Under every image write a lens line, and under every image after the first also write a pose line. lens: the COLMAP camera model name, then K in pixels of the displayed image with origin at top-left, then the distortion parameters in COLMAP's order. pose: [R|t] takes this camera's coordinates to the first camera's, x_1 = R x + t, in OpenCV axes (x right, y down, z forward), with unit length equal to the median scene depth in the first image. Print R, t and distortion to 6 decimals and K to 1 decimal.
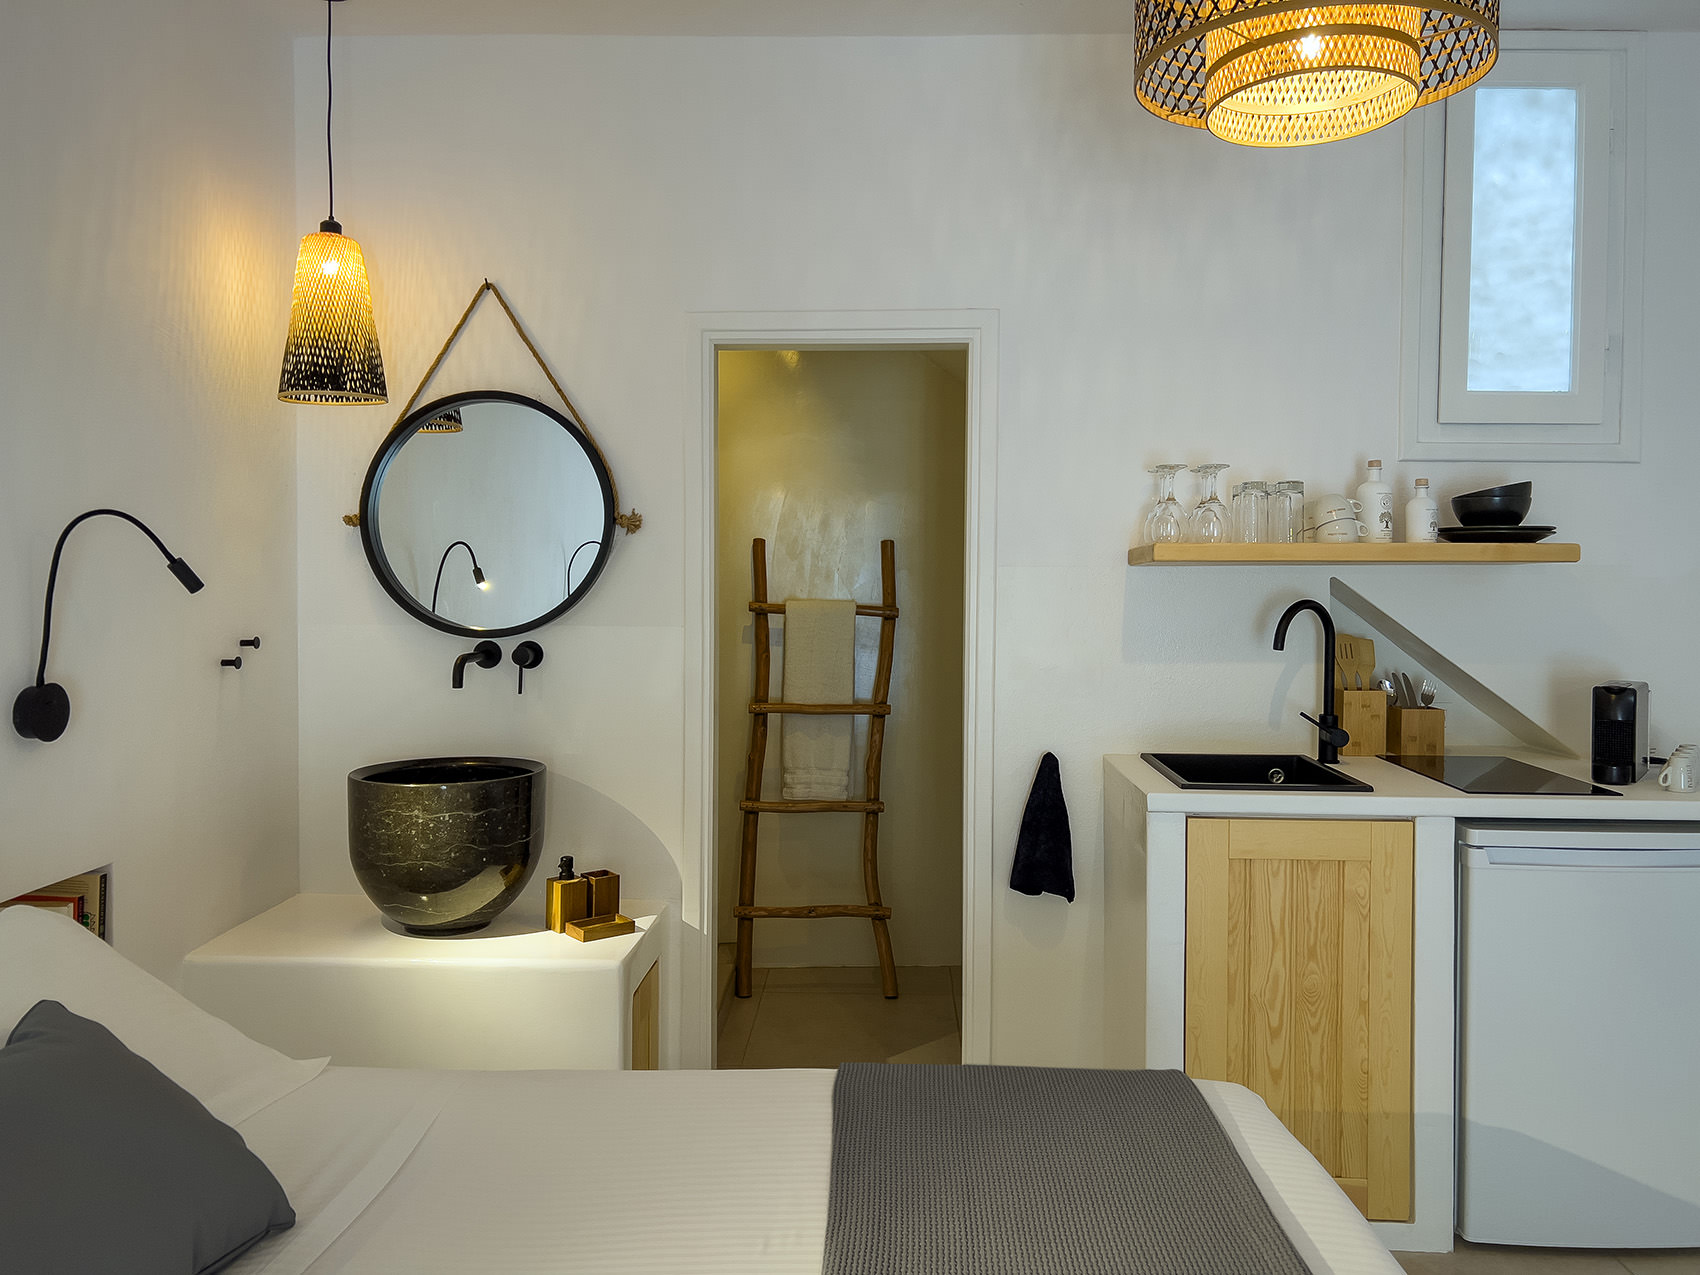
lens RADIAL K [[1223.9, 0, 811.0], [0, 1223.9, 584.0], [0, 0, 1]] dist [0.006585, 0.002626]
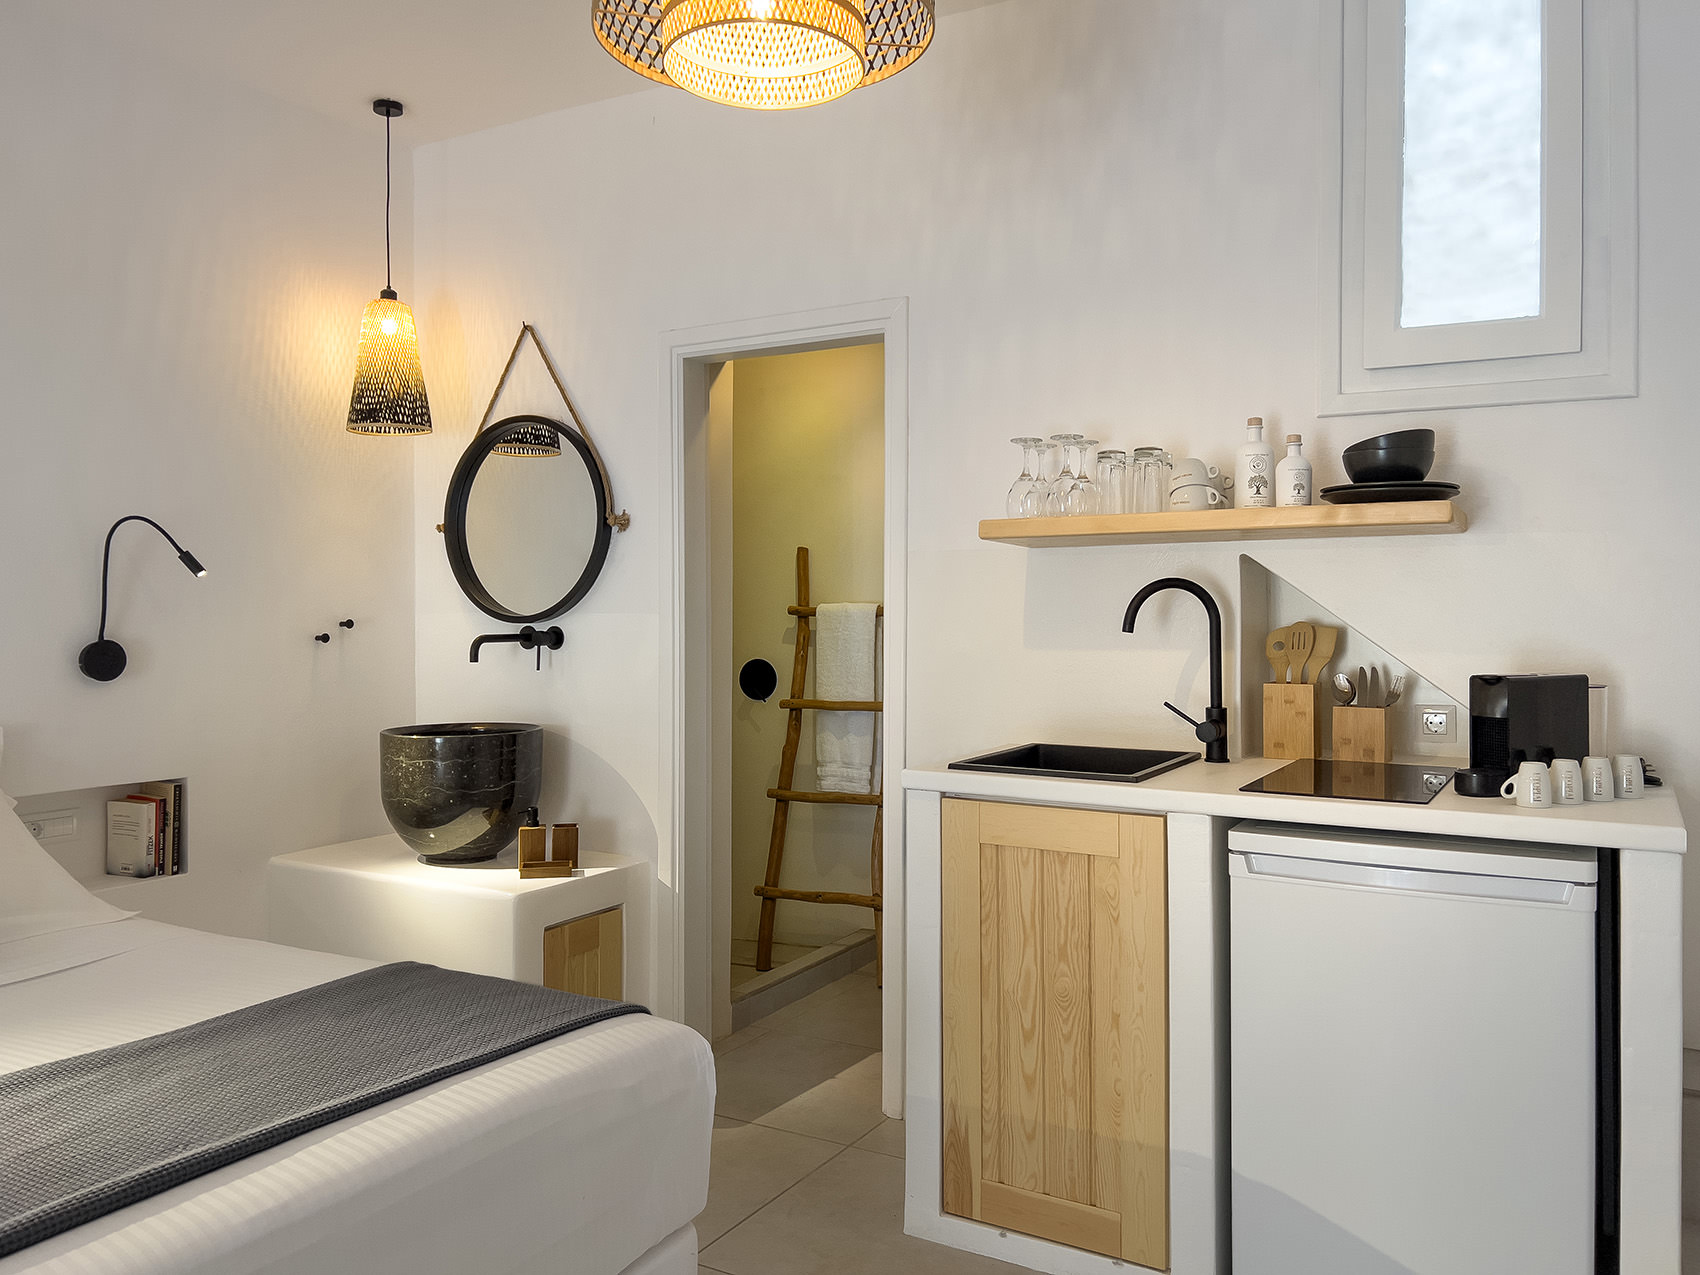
lens RADIAL K [[1223.9, 0, 958.4], [0, 1223.9, 608.0], [0, 0, 1]] dist [0.006585, 0.002626]
pose [[0.898414, -0.006592, -0.439099, 0.629969], [-0.000929, 0.999857, -0.016912, 0.048584], [0.439148, 0.015601, 0.898279, 0.115854]]
